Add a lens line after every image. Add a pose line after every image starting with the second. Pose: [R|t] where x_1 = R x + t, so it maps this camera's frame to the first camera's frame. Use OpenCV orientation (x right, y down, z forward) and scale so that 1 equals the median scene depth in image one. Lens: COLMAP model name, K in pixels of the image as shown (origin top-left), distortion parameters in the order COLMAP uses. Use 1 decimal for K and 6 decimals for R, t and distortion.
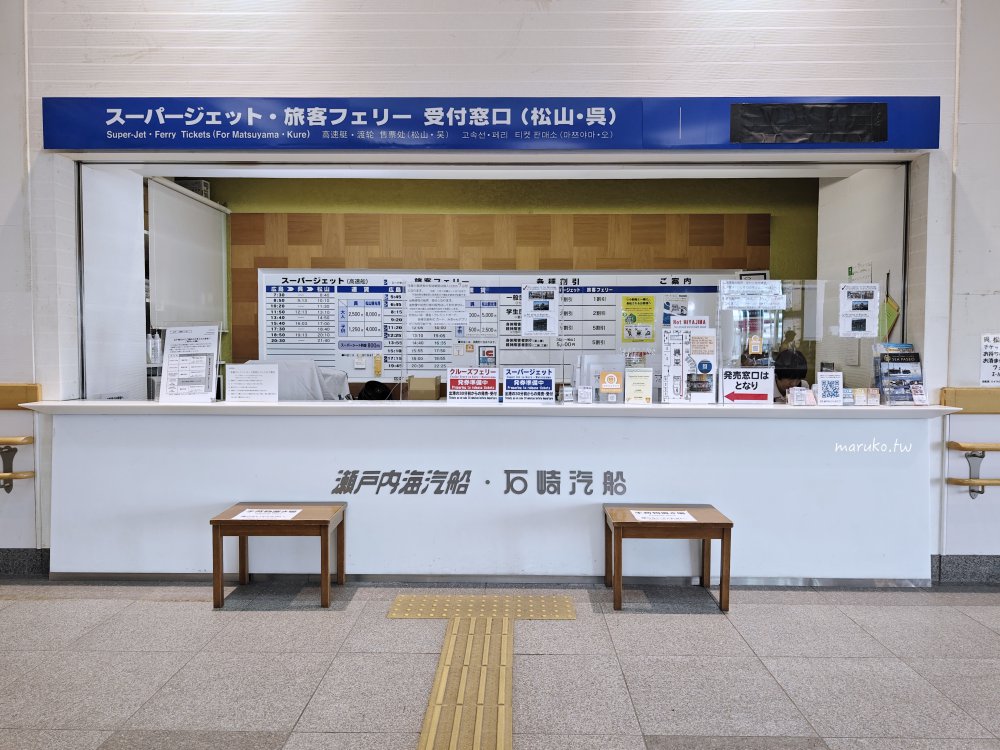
lens RADIAL K [[672.3, 0, 503.3], [0, 672.3, 374.8], [0, 0, 1]] dist [0.061947, -0.001115]
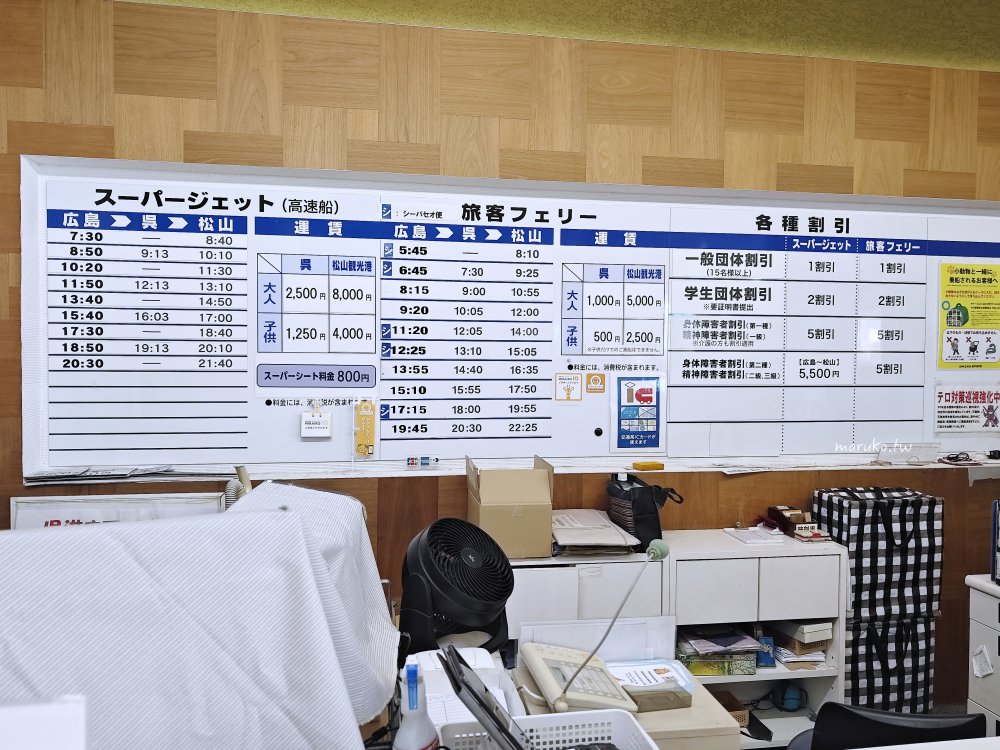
lens RADIAL K [[756.4, 0, 497.0], [0, 756.4, 377.2], [0, 0, 1]] dist [0.000833, 0.008812]
pose [[0.981380, -0.002916, 0.192055, -0.195678], [0.004238, 0.999970, -0.006469, -0.040212], [-0.192030, 0.007163, 0.981363, 0.567690]]
